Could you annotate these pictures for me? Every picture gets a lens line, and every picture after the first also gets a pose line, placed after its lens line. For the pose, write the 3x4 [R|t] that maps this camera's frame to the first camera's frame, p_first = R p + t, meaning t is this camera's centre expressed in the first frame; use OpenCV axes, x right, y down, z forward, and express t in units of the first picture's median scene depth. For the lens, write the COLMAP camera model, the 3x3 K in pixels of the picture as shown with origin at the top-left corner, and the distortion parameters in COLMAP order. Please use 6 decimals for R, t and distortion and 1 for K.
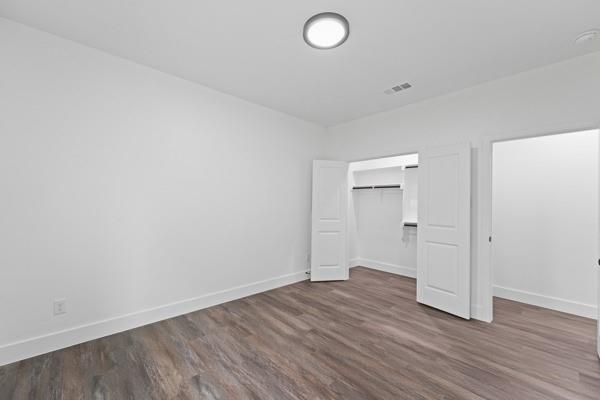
lens RADIAL K [[239.7, 0, 302.9], [0, 239.7, 199.7], [0, 0, 1]] dist [0.003584, 0.000184]
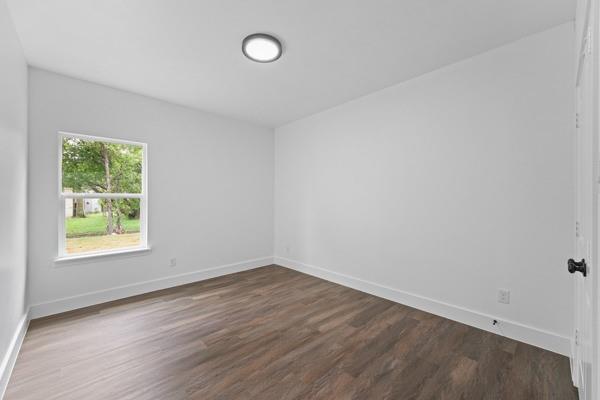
lens RADIAL K [[239.7, 0, 297.4], [0, 239.7, 200.5], [0, 0, 1]] dist [0.003584, 0.000184]
pose [[0.011375, -0.010040, -0.999885, 0.951318], [0.016625, 0.999813, -0.009850, 0.029450], [0.999797, -0.016511, 0.011540, 0.876741]]
